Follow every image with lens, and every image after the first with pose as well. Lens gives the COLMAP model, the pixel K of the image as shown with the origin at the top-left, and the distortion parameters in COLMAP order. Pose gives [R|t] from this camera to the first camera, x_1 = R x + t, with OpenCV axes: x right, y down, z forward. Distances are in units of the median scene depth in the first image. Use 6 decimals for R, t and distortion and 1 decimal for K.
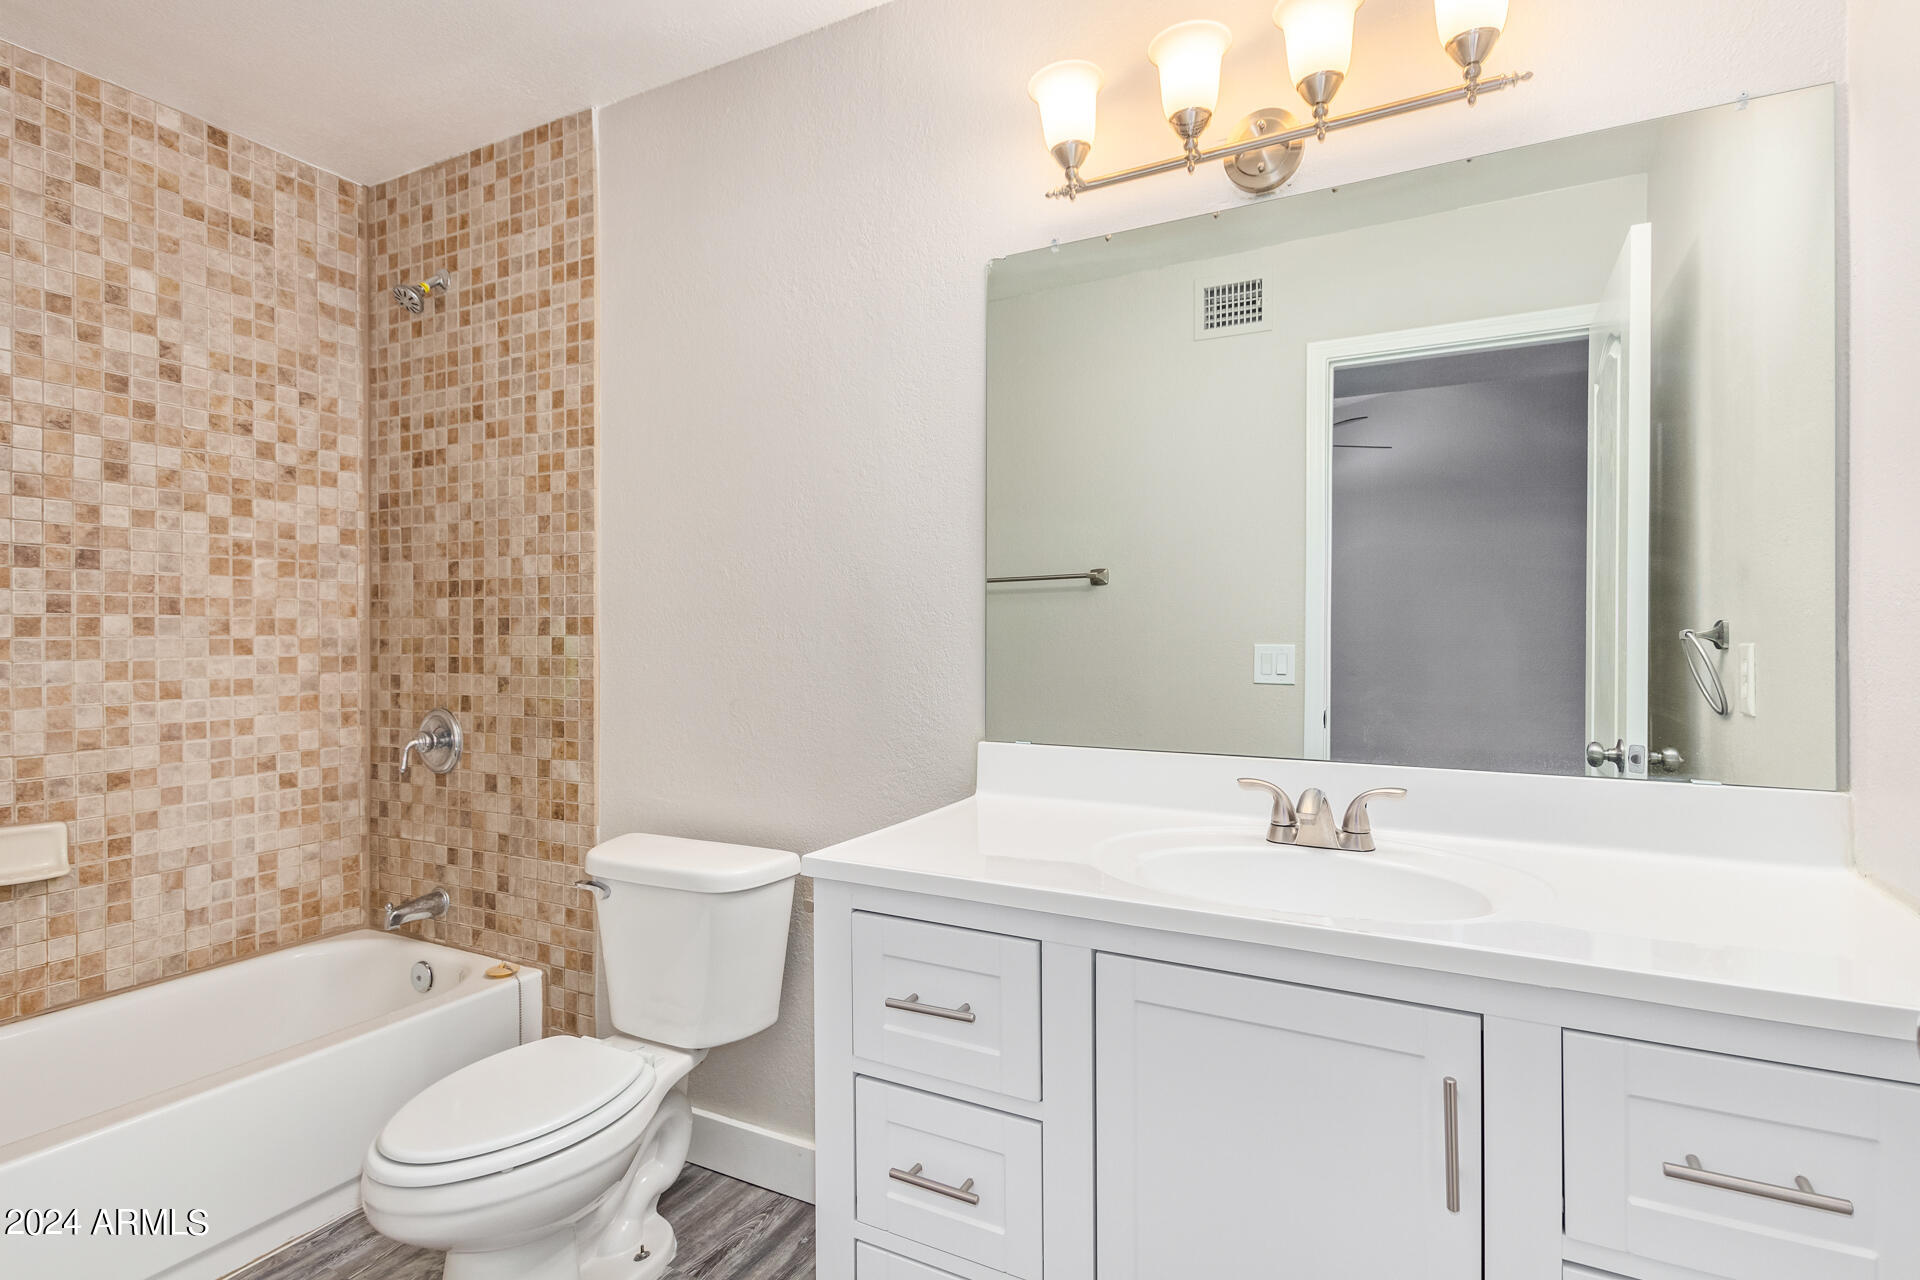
lens RADIAL K [[895.8, 0, 953.0], [0, 895.8, 640.3], [0, 0, 1]] dist [0.005118, -0.003614]
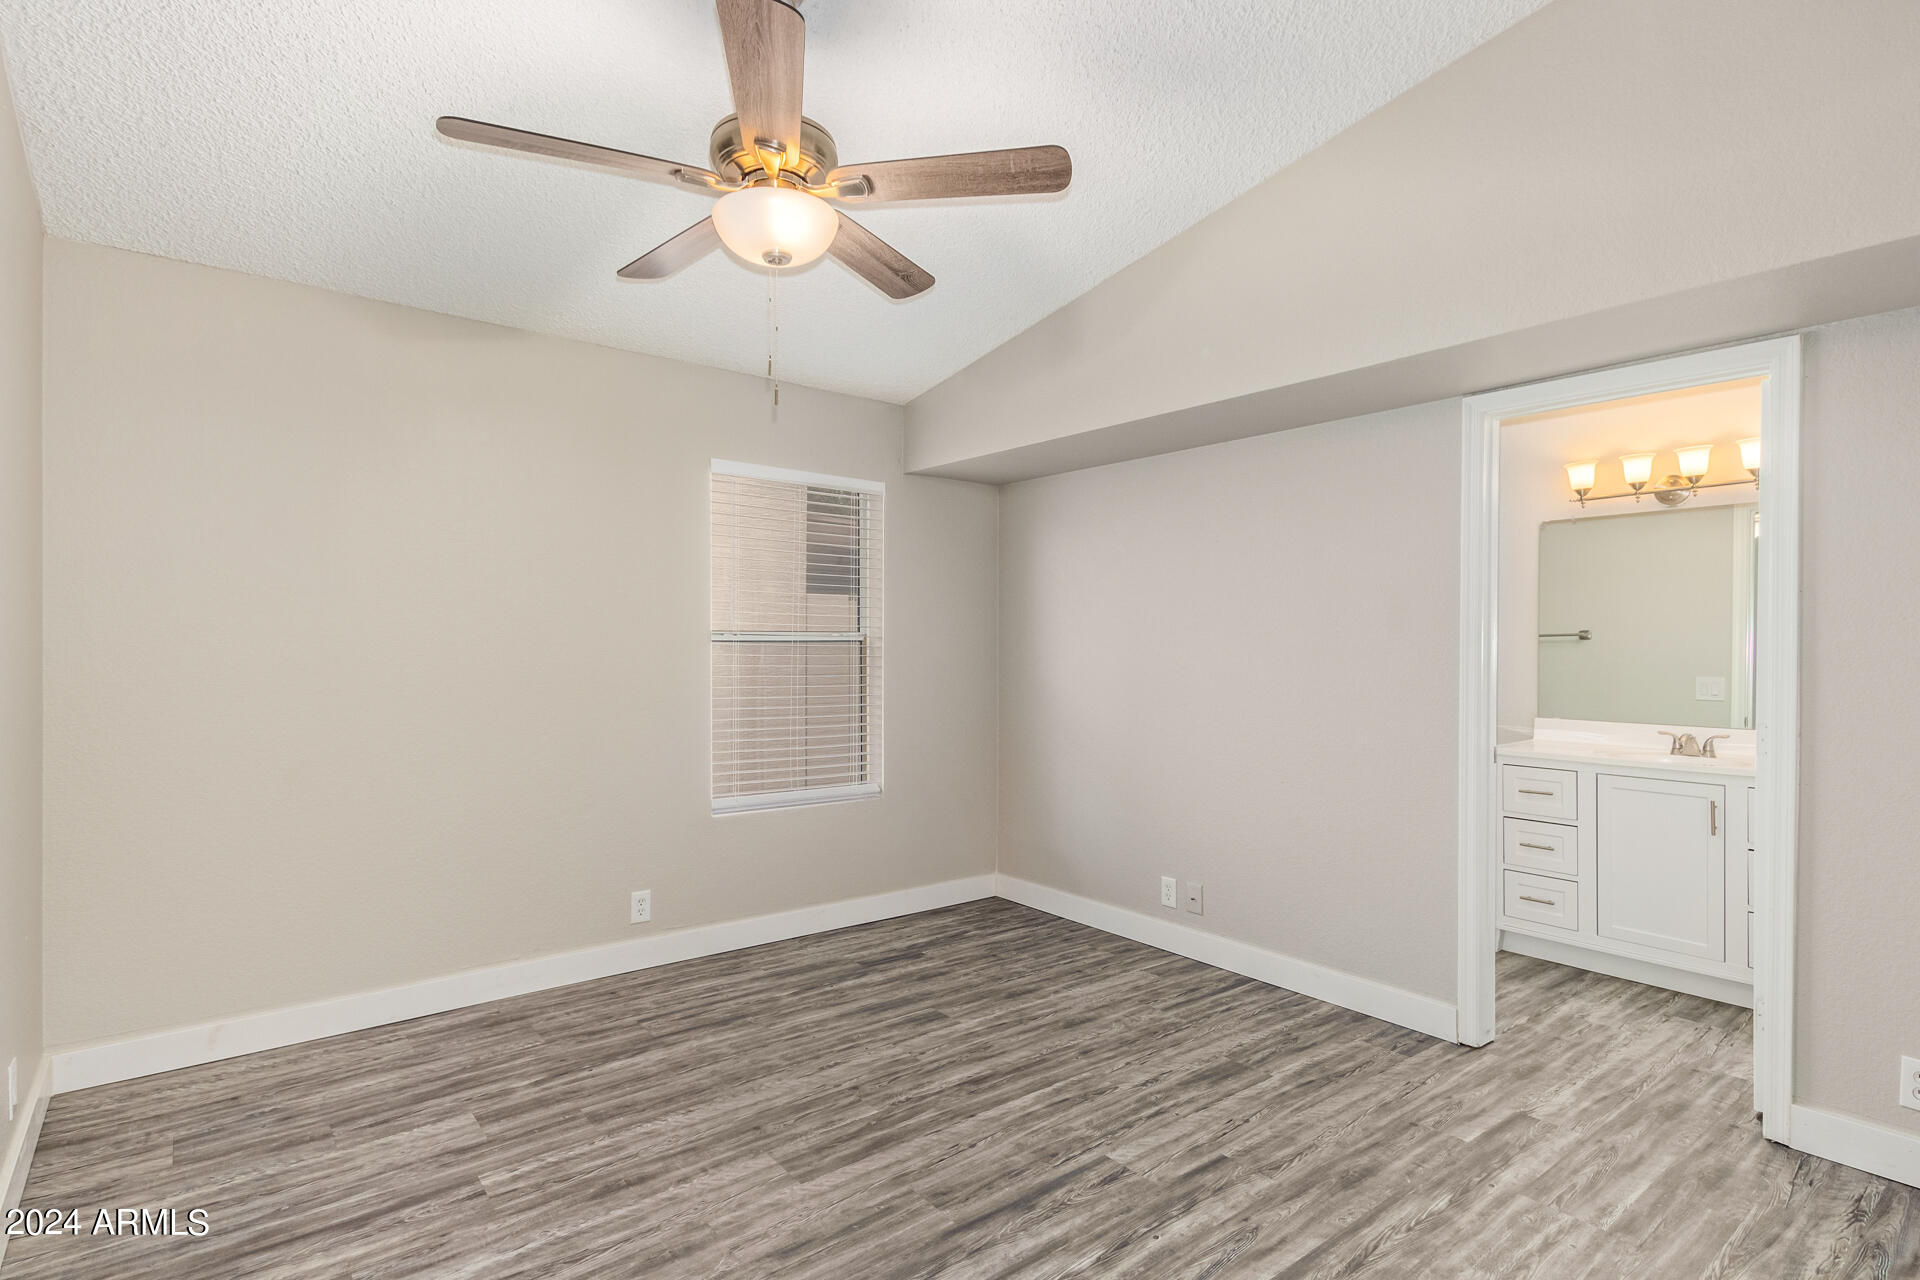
lens RADIAL K [[895.8, 0, 967.0], [0, 895.8, 650.2], [0, 0, 1]] dist [0.005118, -0.003614]
pose [[0.913206, 0.005401, -0.407462, -0.454450], [-0.007304, 0.999968, -0.003115, -0.060809], [0.407433, 0.005821, 0.913217, -2.190372]]
